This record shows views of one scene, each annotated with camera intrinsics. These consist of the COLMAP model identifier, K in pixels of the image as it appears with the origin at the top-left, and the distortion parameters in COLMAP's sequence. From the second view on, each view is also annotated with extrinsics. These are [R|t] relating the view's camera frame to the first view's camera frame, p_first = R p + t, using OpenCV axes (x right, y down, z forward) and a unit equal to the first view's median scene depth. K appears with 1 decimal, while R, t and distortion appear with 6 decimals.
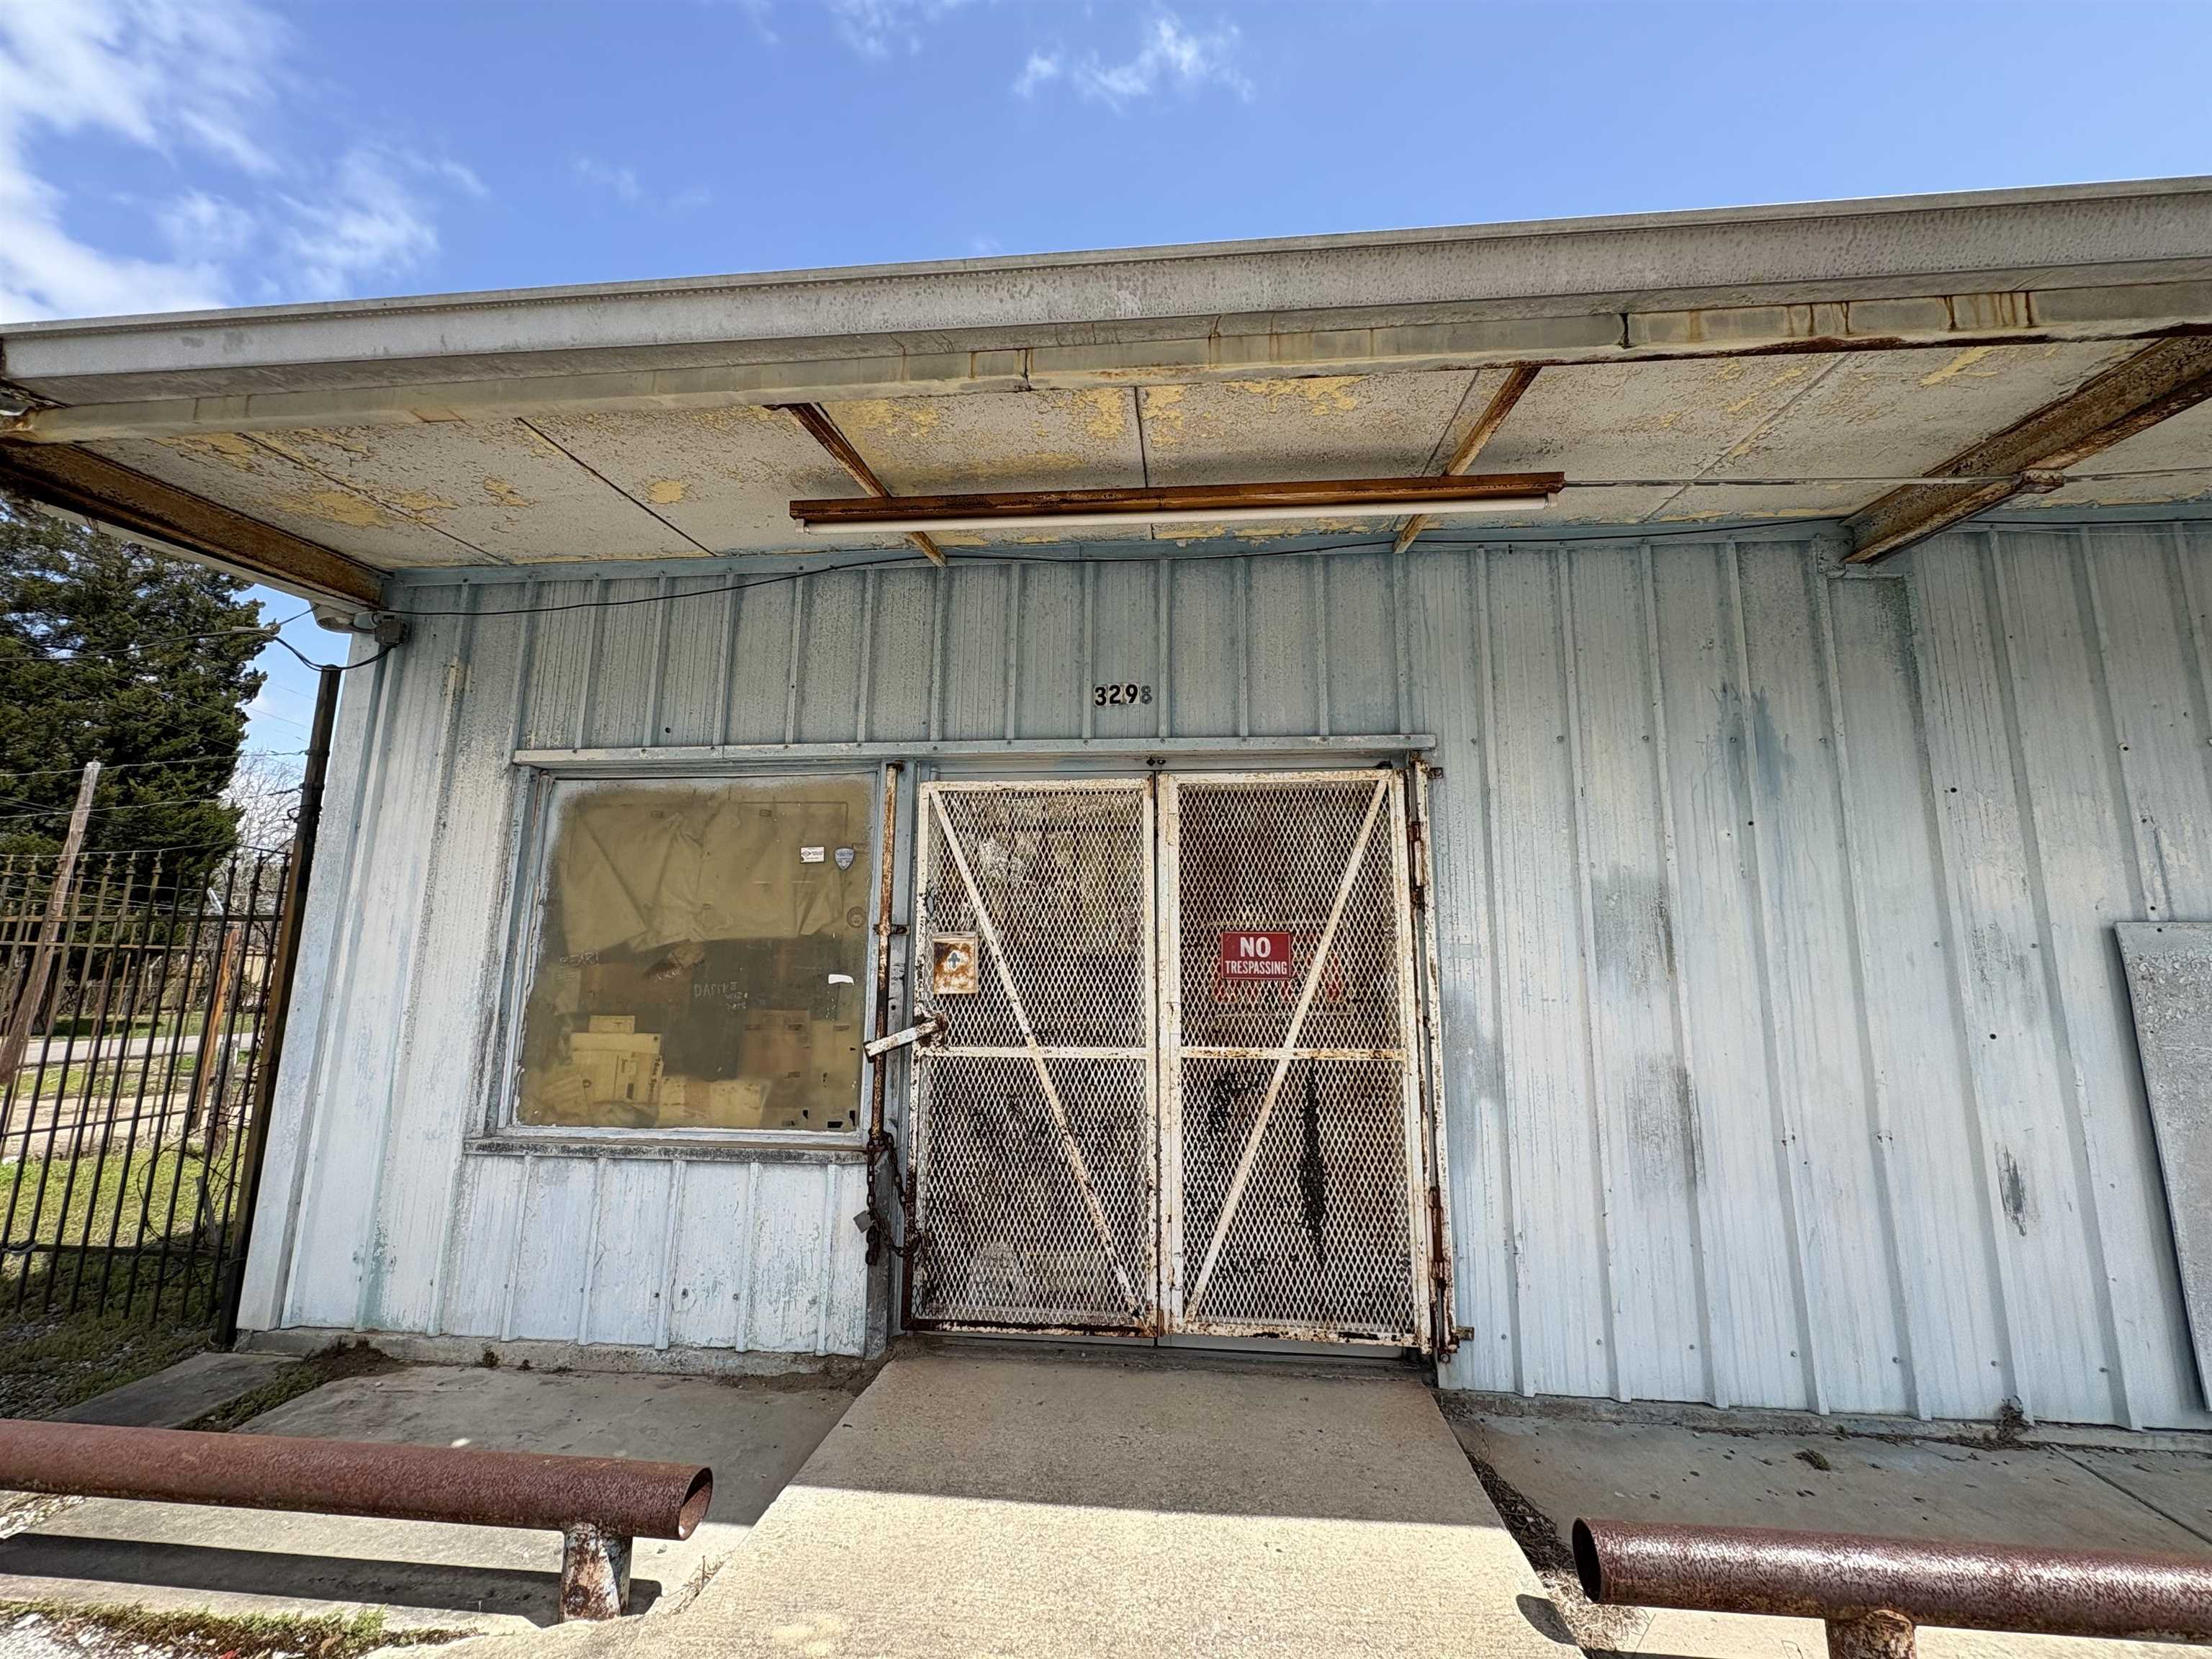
lens RADIAL K [[882.4, 0, 1120.2], [0, 882.4, 825.5], [0, 0, 1]] dist [-0.000187, 0.000193]
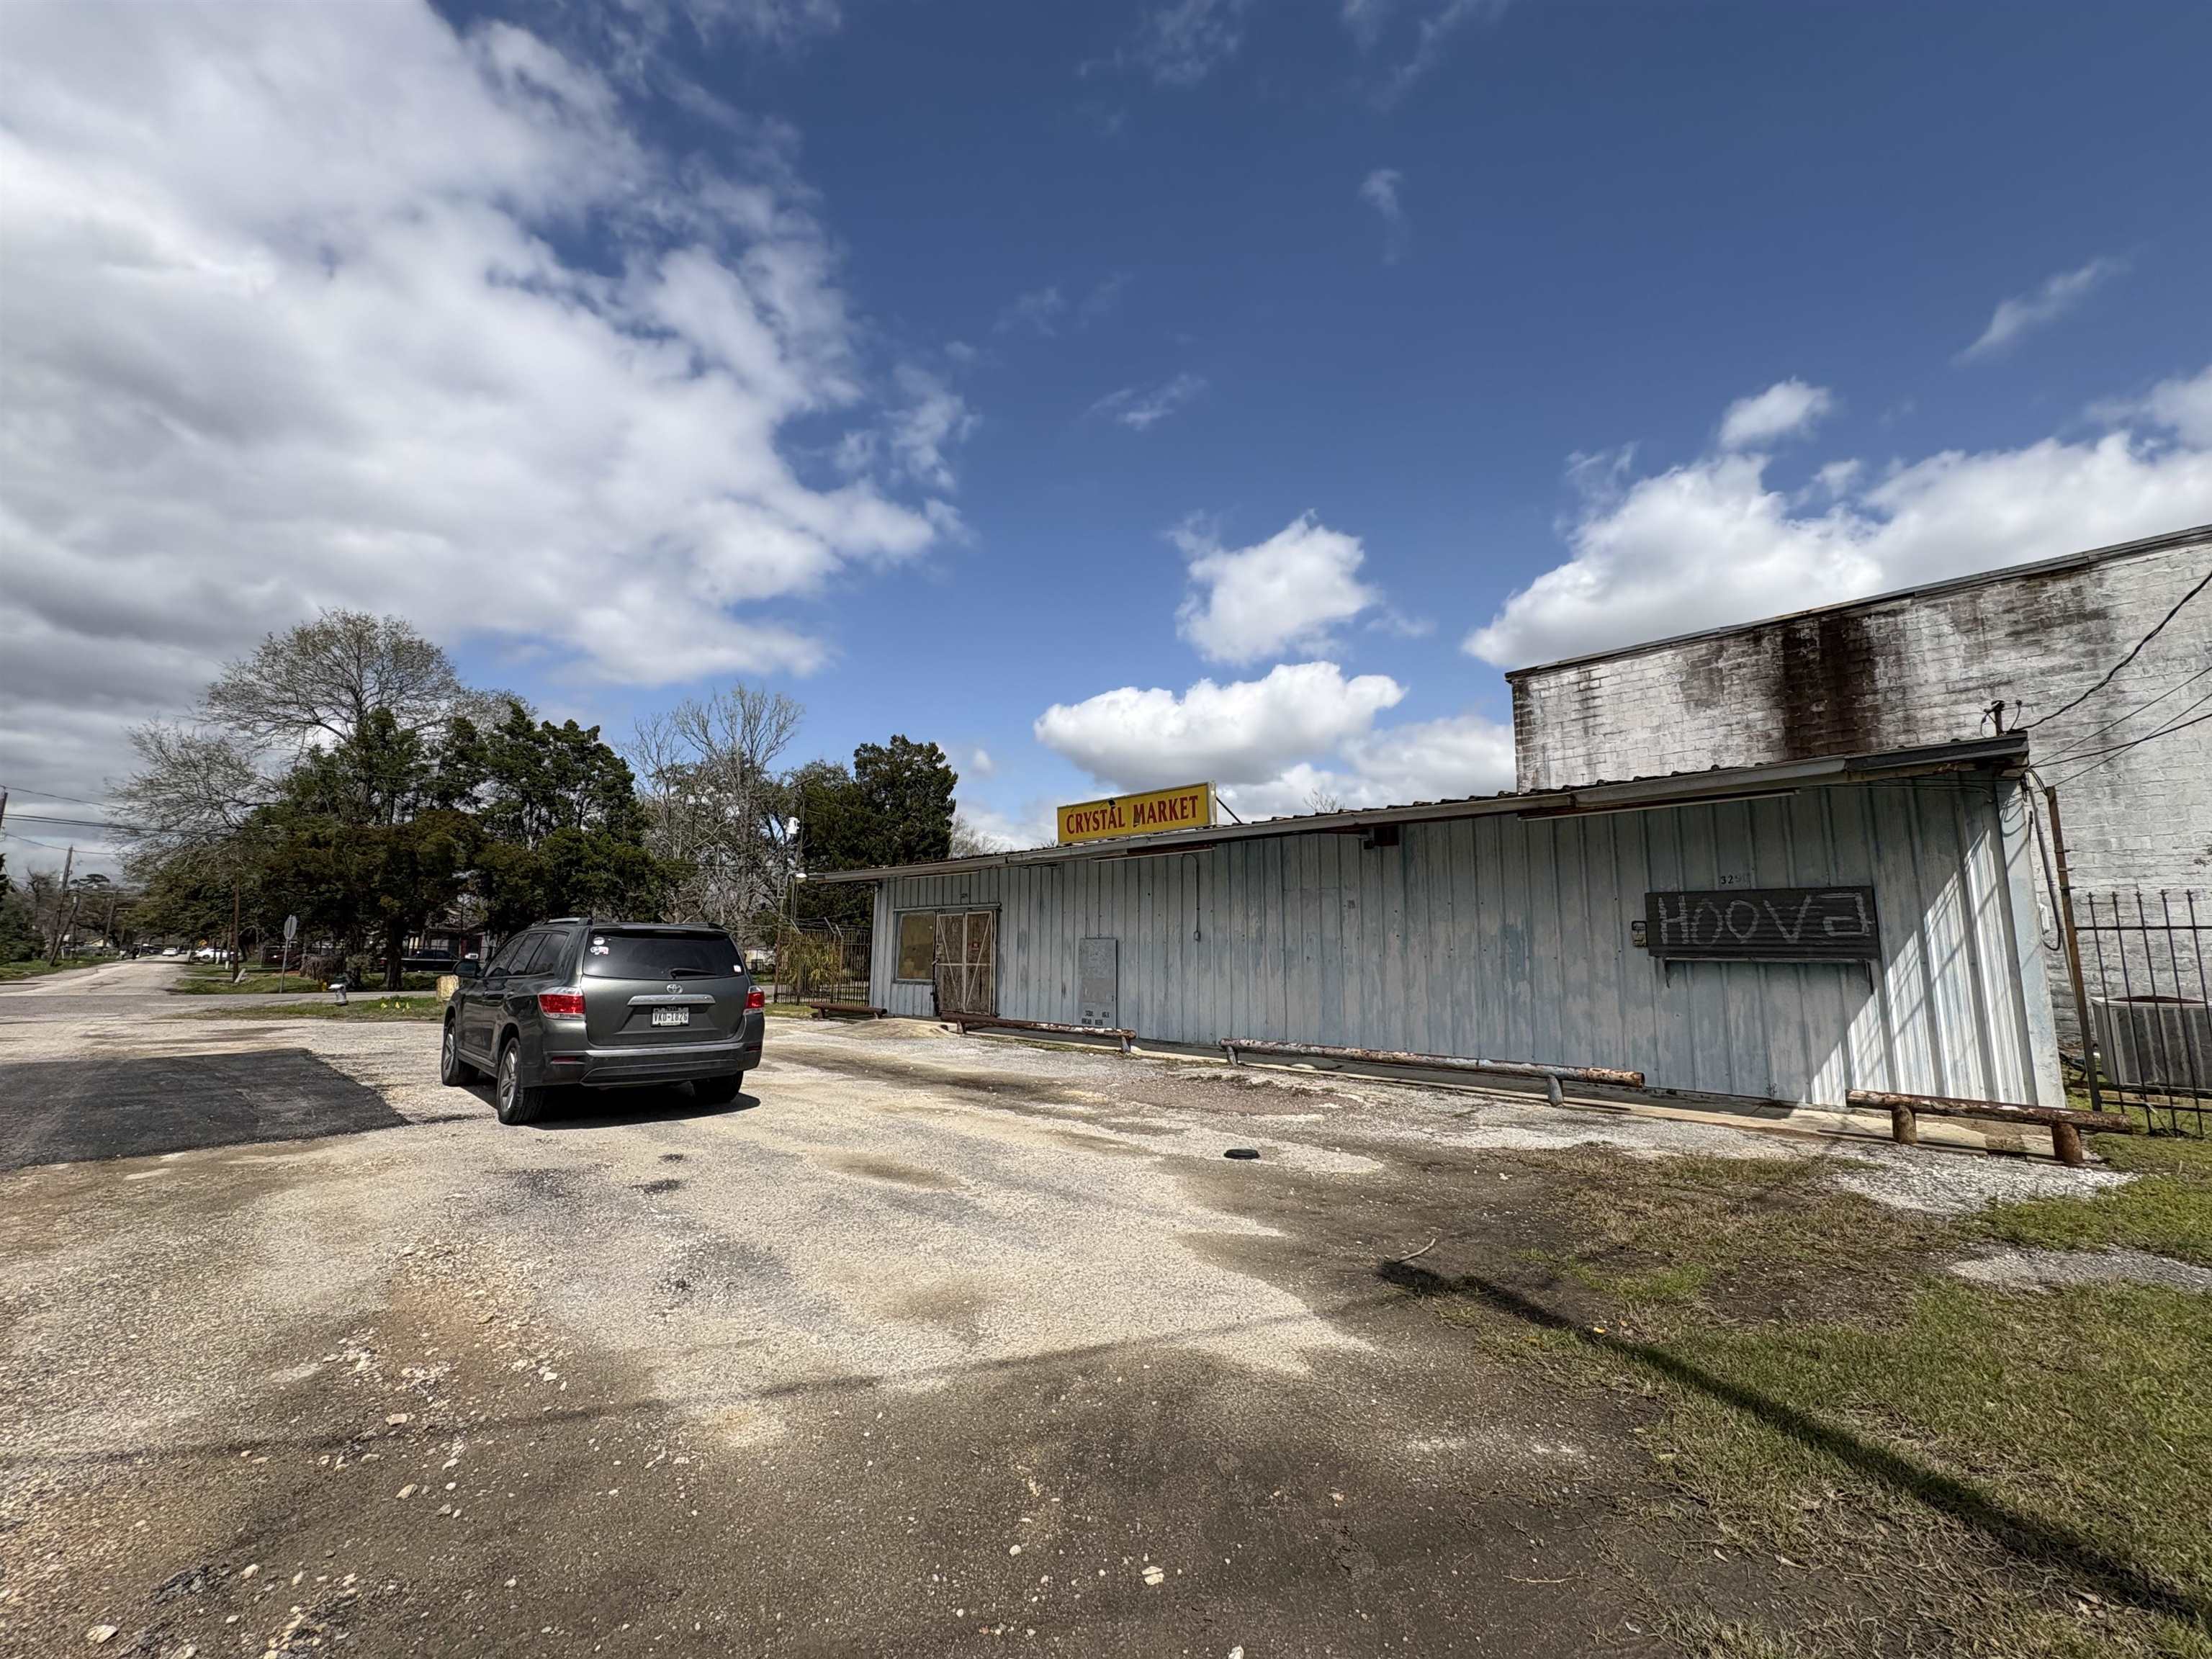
lens RADIAL K [[882.4, 0, 1105.5], [0, 882.4, 830.6], [0, 0, 1]] dist [-0.000187, 0.000193]
pose [[0.775740, -0.090848, -0.624479, 3.849704], [0.106998, 0.994190, -0.011717, -0.376135], [0.621916, -0.057729, 0.780954, -2.447292]]
